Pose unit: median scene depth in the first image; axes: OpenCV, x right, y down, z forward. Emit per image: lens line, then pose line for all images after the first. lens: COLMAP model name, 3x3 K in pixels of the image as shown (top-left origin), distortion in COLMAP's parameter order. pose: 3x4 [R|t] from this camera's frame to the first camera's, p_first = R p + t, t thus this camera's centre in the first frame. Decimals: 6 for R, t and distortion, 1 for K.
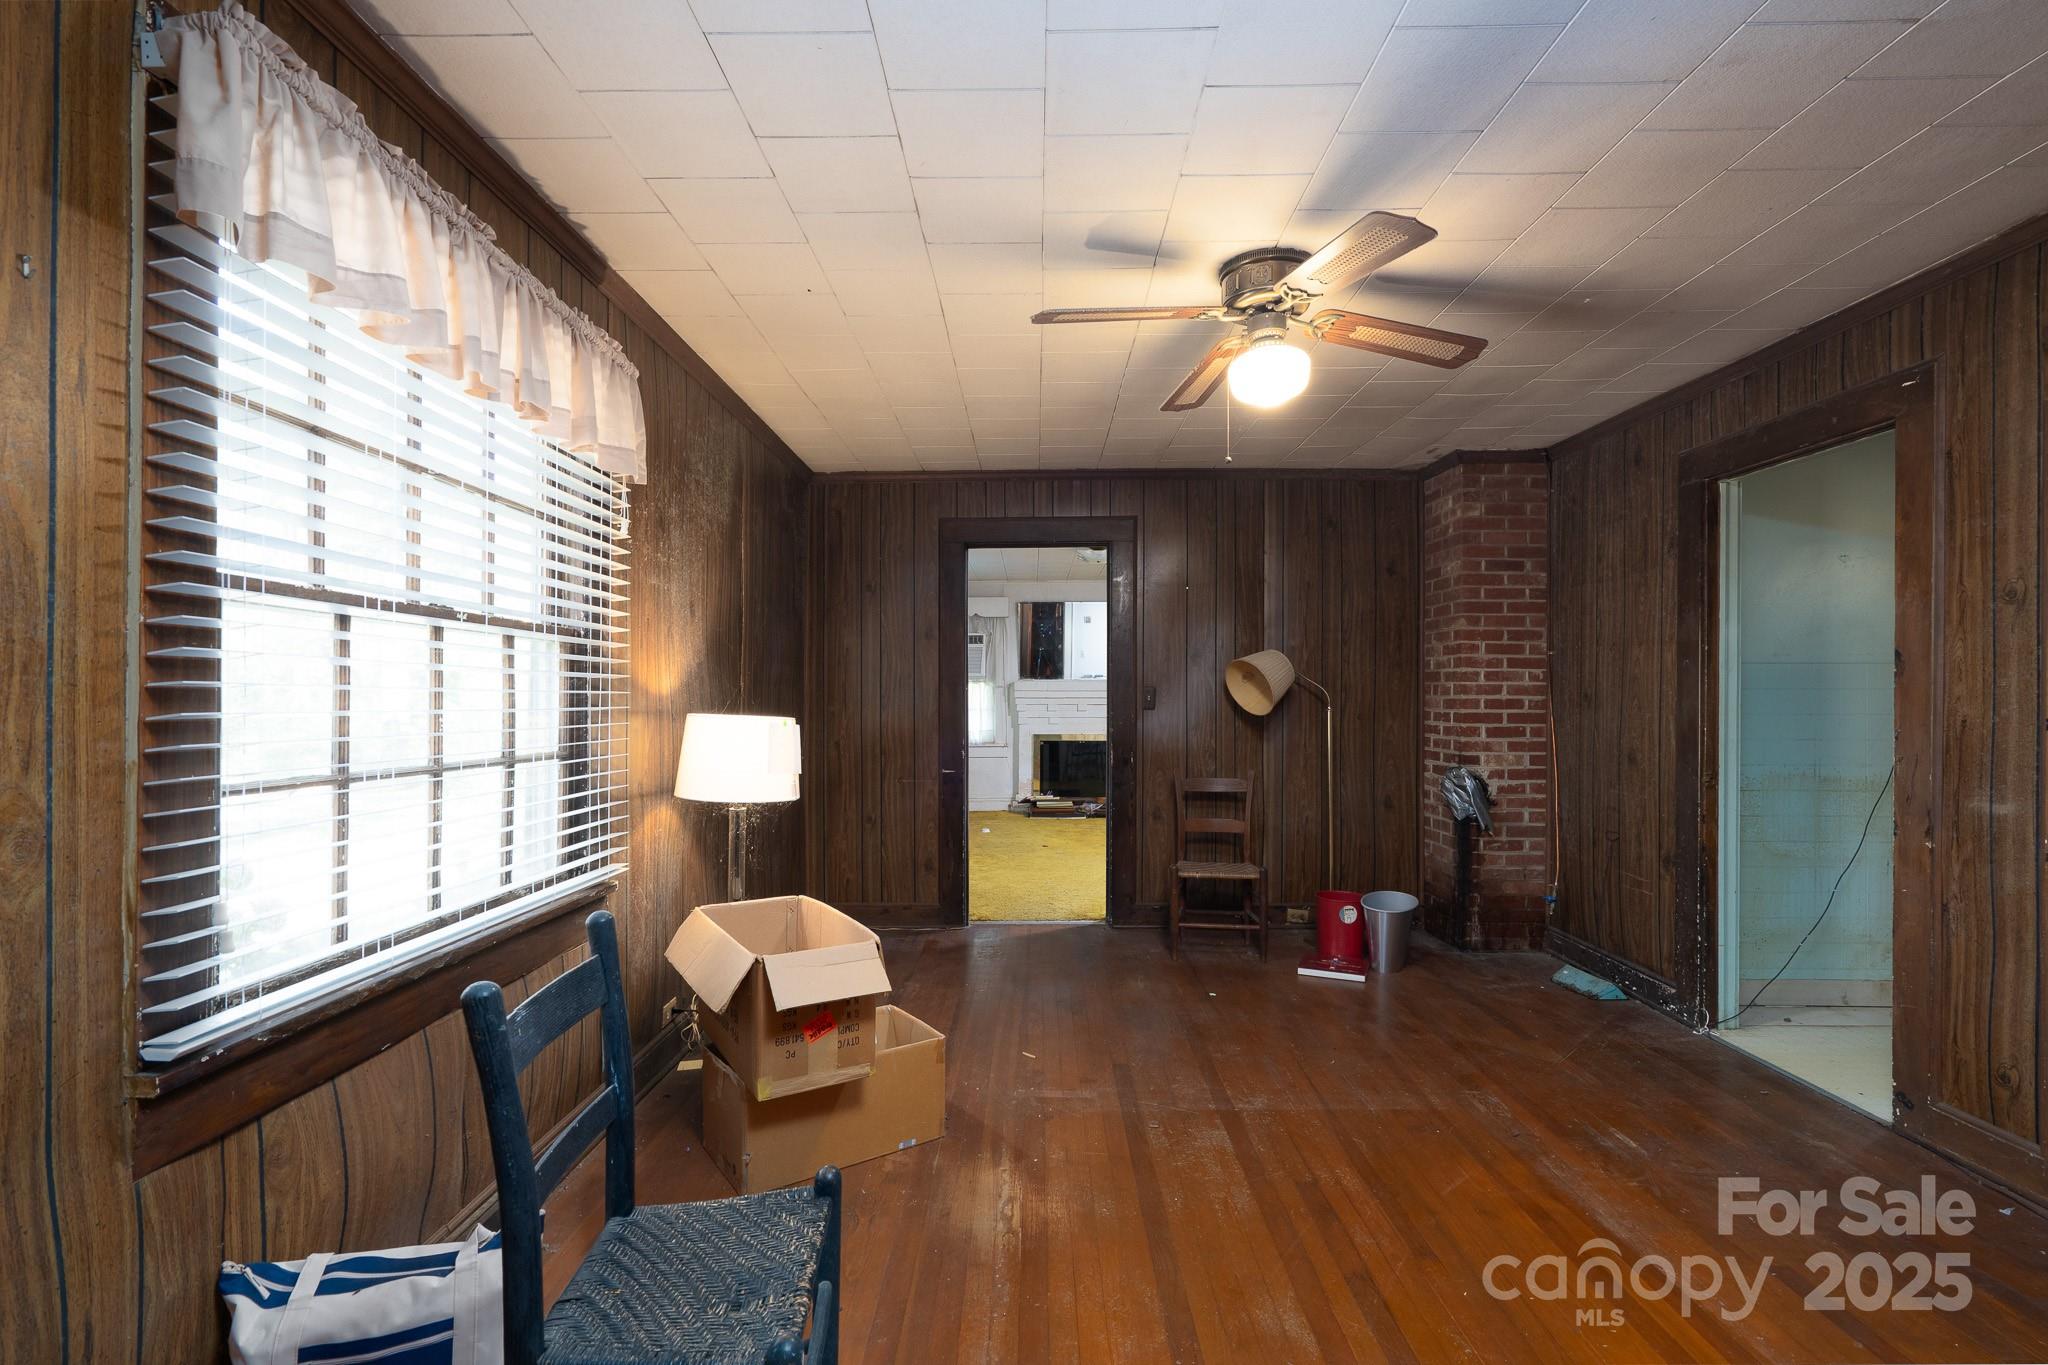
lens RADIAL K [[951.6, 0, 1019.6], [0, 951.6, 697.7], [0, 0, 1]] dist [-0.001840, 0.001015]
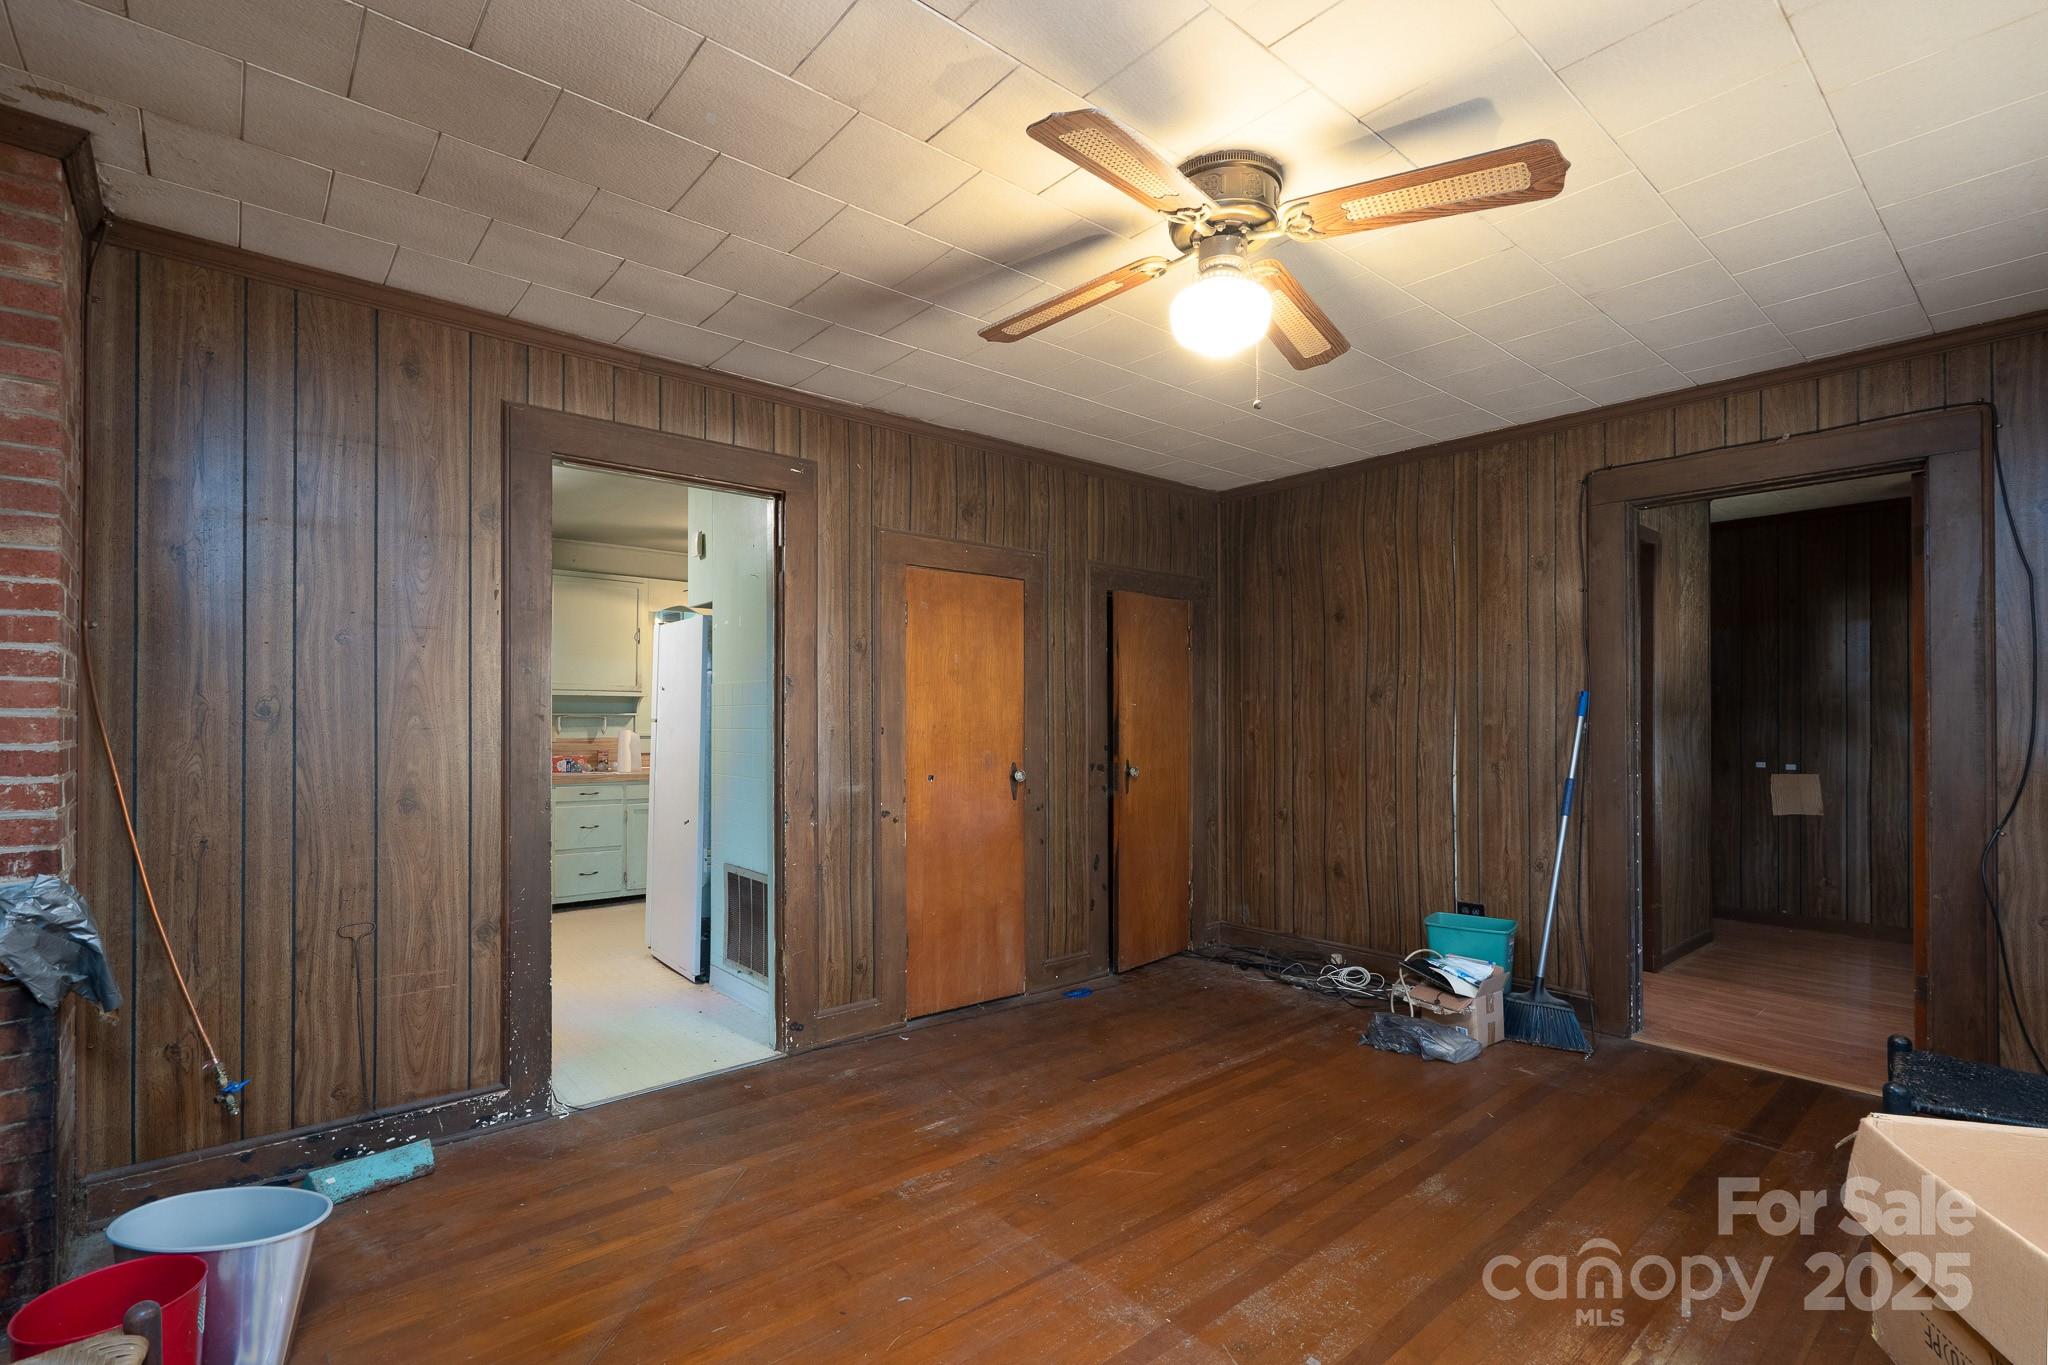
lens RADIAL K [[938.7, 0, 1012.8], [0, 938.7, 708.3], [0, 0, 1]] dist [-0.002616, -0.000758]
pose [[-0.662033, -0.000018, 0.749475, -0.231285], [-0.000969, 0.999999, -0.000832, -0.007954], [-0.749474, -0.001277, -0.662032, 1.735942]]
